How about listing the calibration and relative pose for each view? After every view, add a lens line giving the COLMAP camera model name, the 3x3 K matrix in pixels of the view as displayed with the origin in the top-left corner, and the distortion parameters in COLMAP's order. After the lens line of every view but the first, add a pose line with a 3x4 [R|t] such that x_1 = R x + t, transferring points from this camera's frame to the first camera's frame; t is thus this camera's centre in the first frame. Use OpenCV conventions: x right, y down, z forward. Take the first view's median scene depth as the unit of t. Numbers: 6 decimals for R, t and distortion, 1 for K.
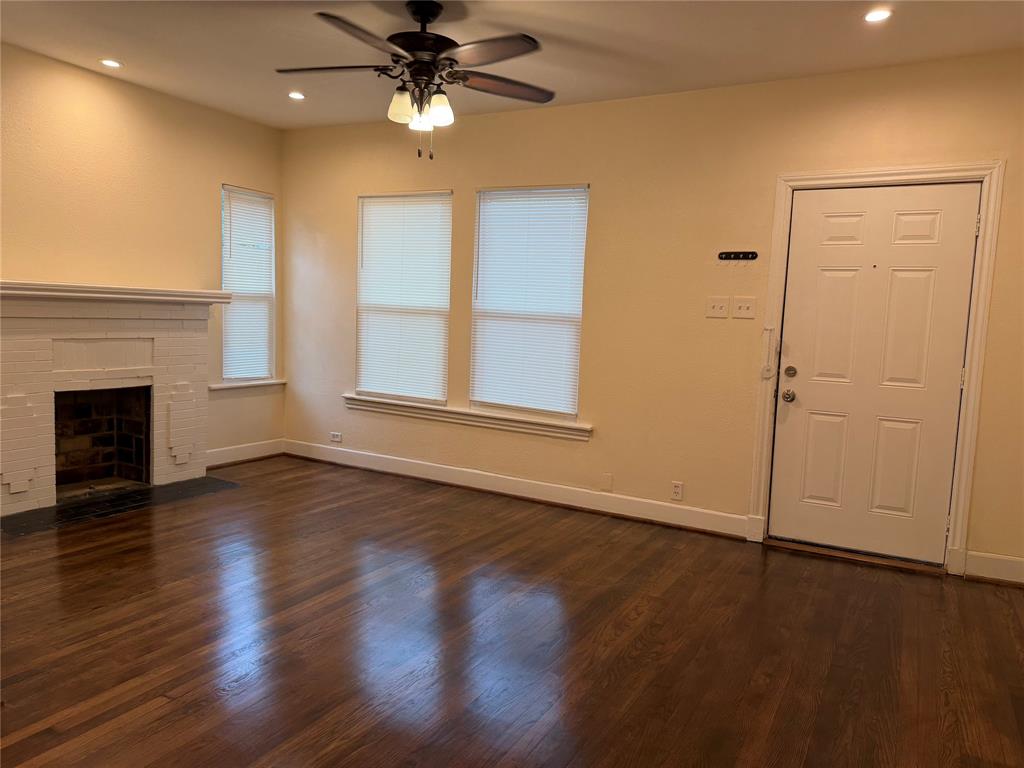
lens RADIAL K [[713.0, 0, 511.8], [0, 713.0, 376.4], [0, 0, 1]] dist [0.071536, -0.004862]
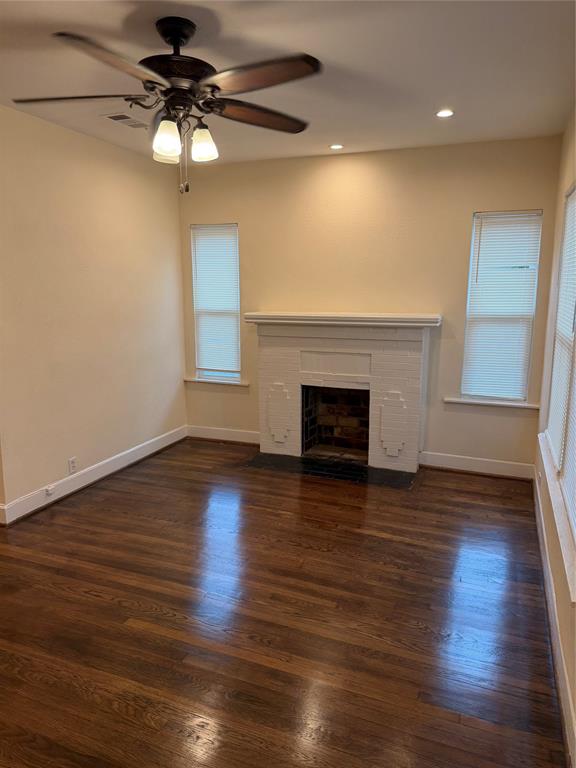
lens RADIAL K [[534.8, 0, 289.7], [0, 534.8, 392.5], [0, 0, 1]] dist [0.071536, -0.004862]
pose [[0.150254, 0.158607, -0.975842, 0.420614], [-0.087331, 0.985318, 0.146701, -0.112269], [0.984783, 0.063179, 0.161900, 0.707229]]
